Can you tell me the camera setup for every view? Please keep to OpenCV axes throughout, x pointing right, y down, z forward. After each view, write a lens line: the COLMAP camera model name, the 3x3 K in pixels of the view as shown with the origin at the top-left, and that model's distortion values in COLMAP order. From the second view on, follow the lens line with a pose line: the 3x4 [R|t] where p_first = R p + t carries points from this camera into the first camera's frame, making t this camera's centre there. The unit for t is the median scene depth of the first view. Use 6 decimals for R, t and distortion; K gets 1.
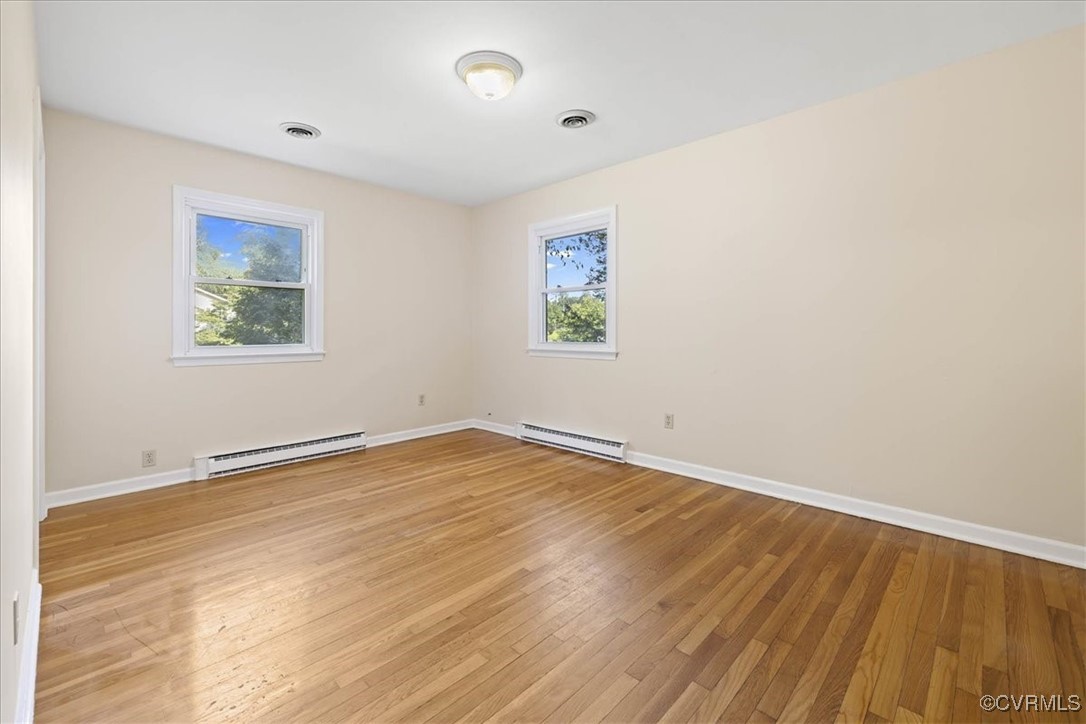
lens RADIAL K [[466.3, 0, 543.2], [0, 466.3, 330.2], [0, 0, 1]] dist [0.019032, -0.000393]
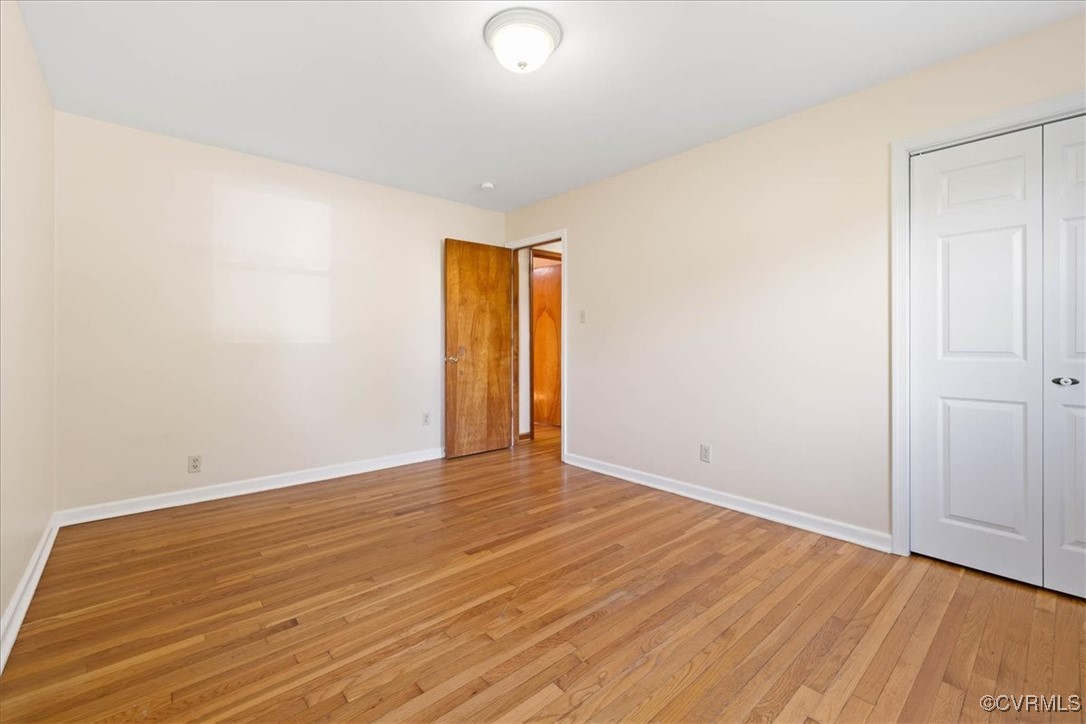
lens RADIAL K [[456.1, 0, 534.7], [0, 456.1, 350.2], [0, 0, 1]] dist [0.002243, 0.000032]
pose [[-0.995178, 0.001544, 0.098076, -0.215261], [0.003109, 0.999870, 0.015813, 0.000542], [-0.098039, 0.016042, -0.995053, 1.803822]]
